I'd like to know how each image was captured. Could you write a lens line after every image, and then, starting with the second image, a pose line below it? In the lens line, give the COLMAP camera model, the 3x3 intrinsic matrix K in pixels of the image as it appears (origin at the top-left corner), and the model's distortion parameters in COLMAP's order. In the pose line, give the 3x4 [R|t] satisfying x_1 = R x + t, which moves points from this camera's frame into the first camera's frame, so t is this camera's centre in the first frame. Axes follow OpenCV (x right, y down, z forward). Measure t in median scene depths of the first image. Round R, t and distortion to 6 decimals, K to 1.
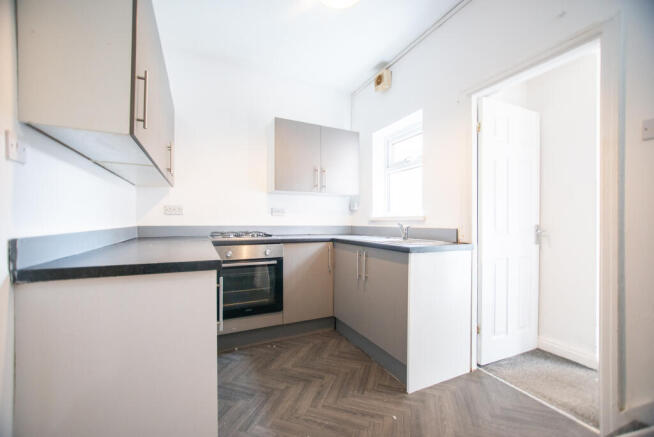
lens RADIAL K [[269.3, 0, 327.0], [0, 269.3, 218.5], [0, 0, 1]] dist [-0.000851, -0.000071]
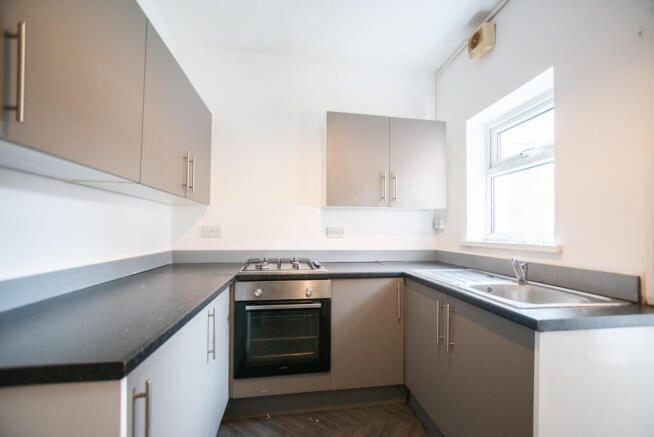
lens RADIAL K [[276.6, 0, 335.5], [0, 276.6, 223.8], [0, 0, 1]] dist [-0.003368, -0.000300]
pose [[0.956825, -0.000932, -0.290664, 0.063157], [-0.003558, 0.999882, -0.014918, -0.043343], [0.290644, 0.015308, 0.956709, 0.262377]]
